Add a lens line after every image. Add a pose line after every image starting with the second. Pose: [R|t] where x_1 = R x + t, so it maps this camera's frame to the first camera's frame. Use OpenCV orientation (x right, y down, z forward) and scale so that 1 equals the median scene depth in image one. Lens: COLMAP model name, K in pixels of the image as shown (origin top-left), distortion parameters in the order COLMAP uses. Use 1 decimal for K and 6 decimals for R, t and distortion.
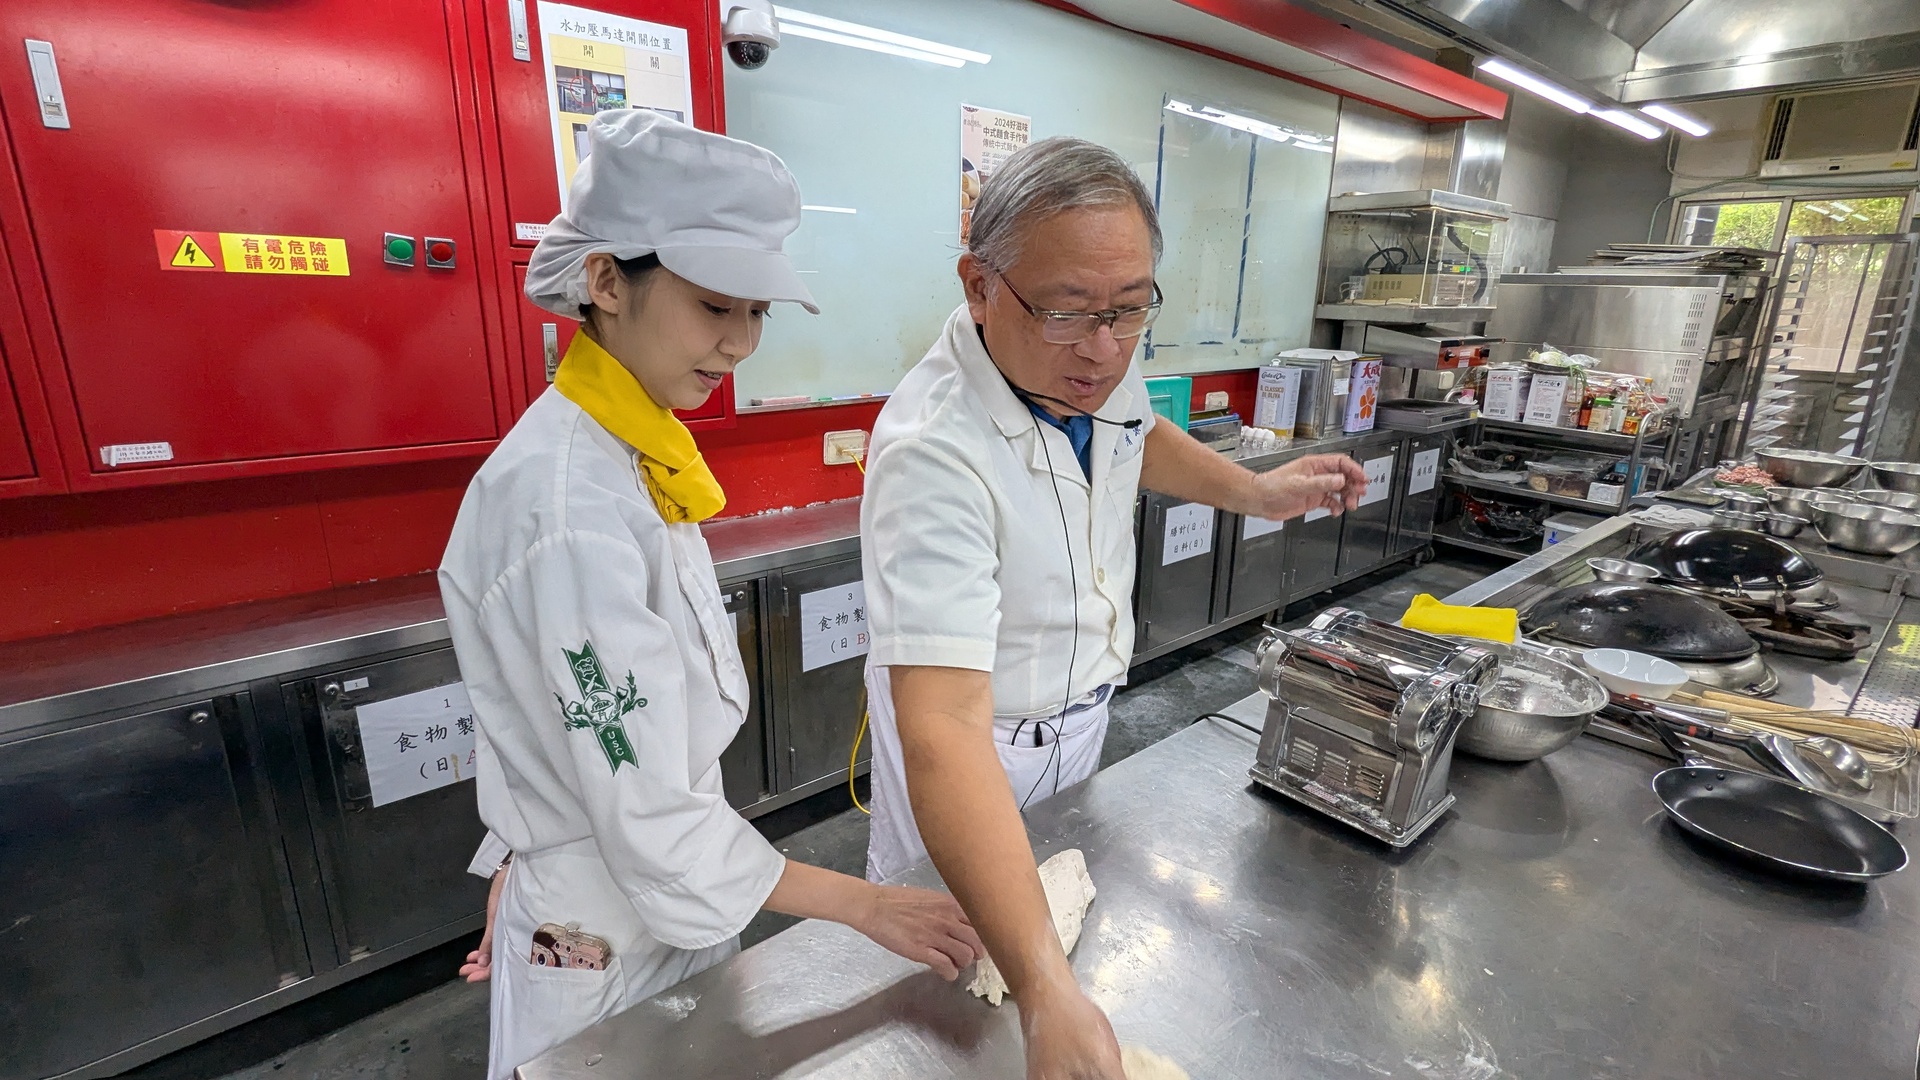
lens RADIAL K [[887.4, 0, 945.8], [0, 887.4, 522.2], [0, 0, 1]] dist [-0.000142, -0.000219]
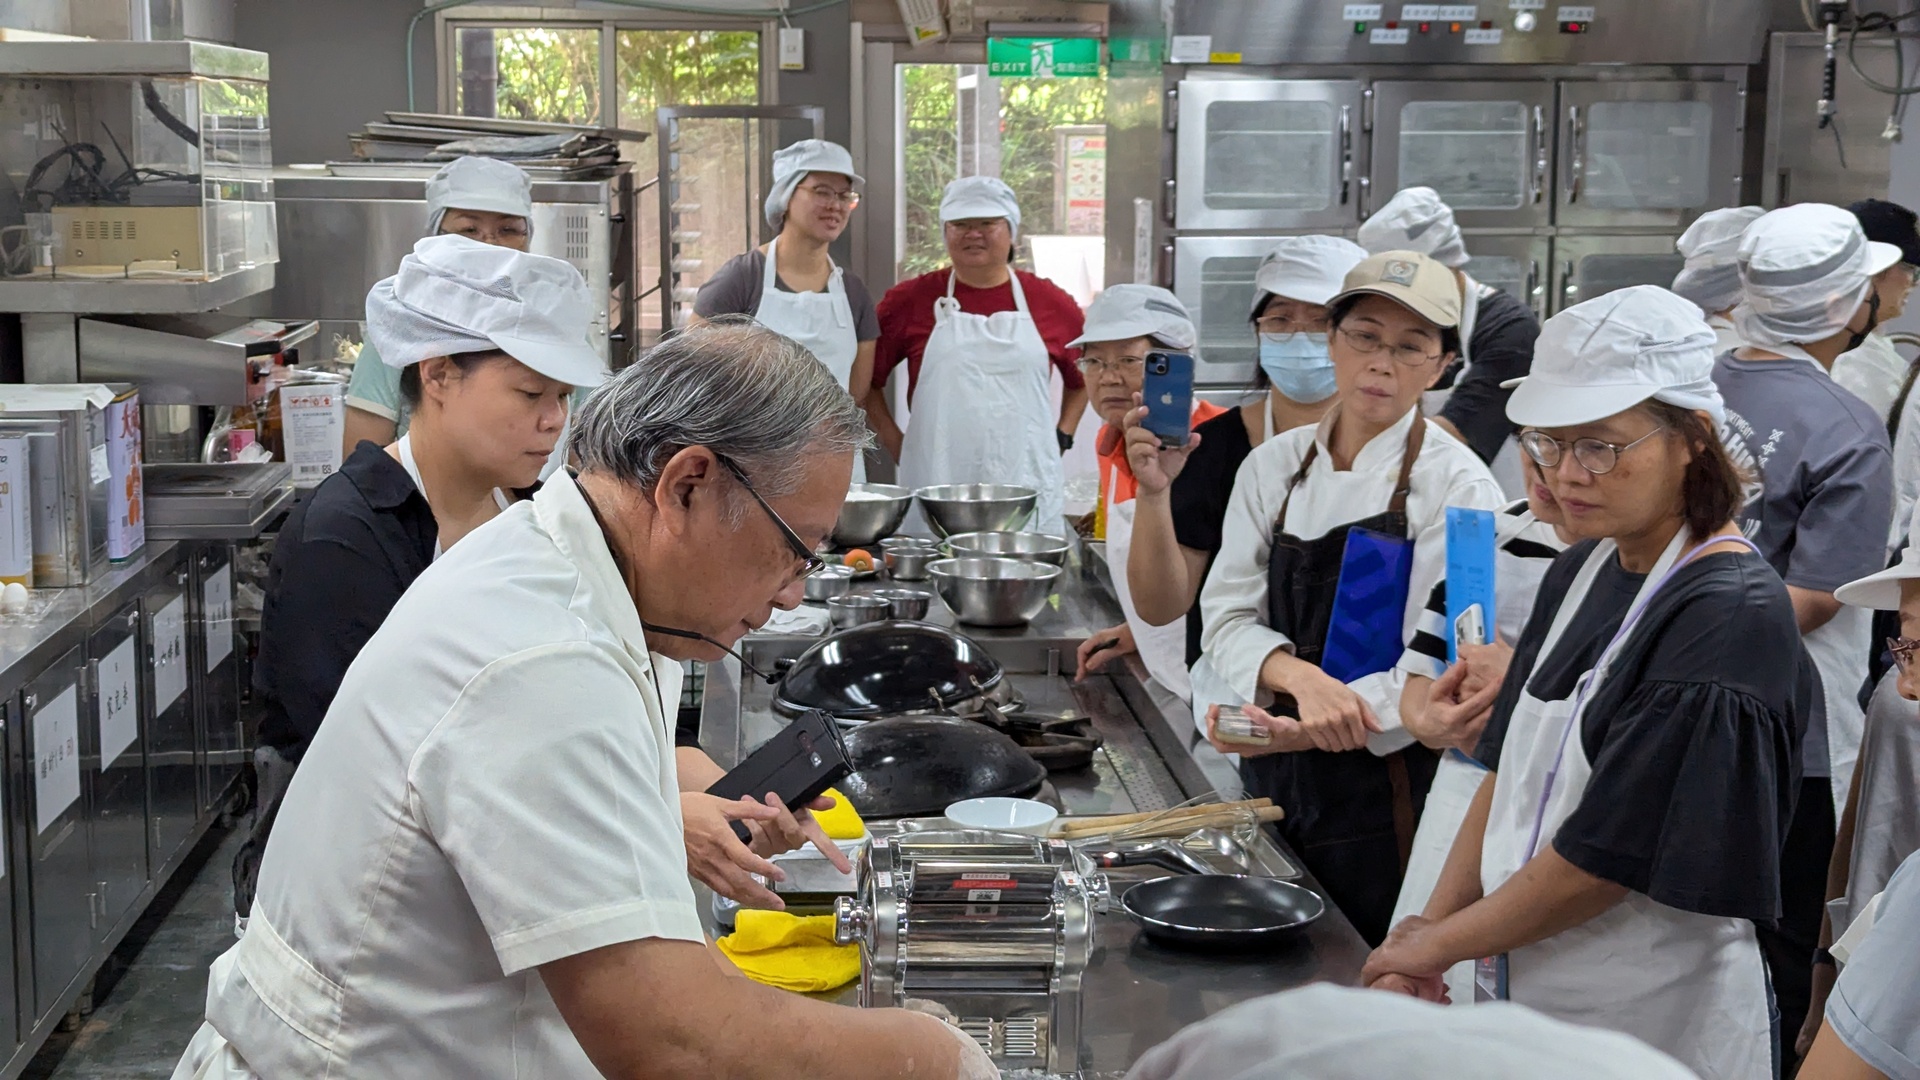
lens RADIAL K [[2717.4, 0, 960.5], [0, 2717.4, 540.1], [0, 0, 1]] dist [0.037155, 0.000000]
pose [[0.574808, -0.144228, 0.805478, -0.409244], [0.214184, 0.976545, 0.022013, -0.048796], [-0.789760, 0.159867, 0.592217, -0.156982]]
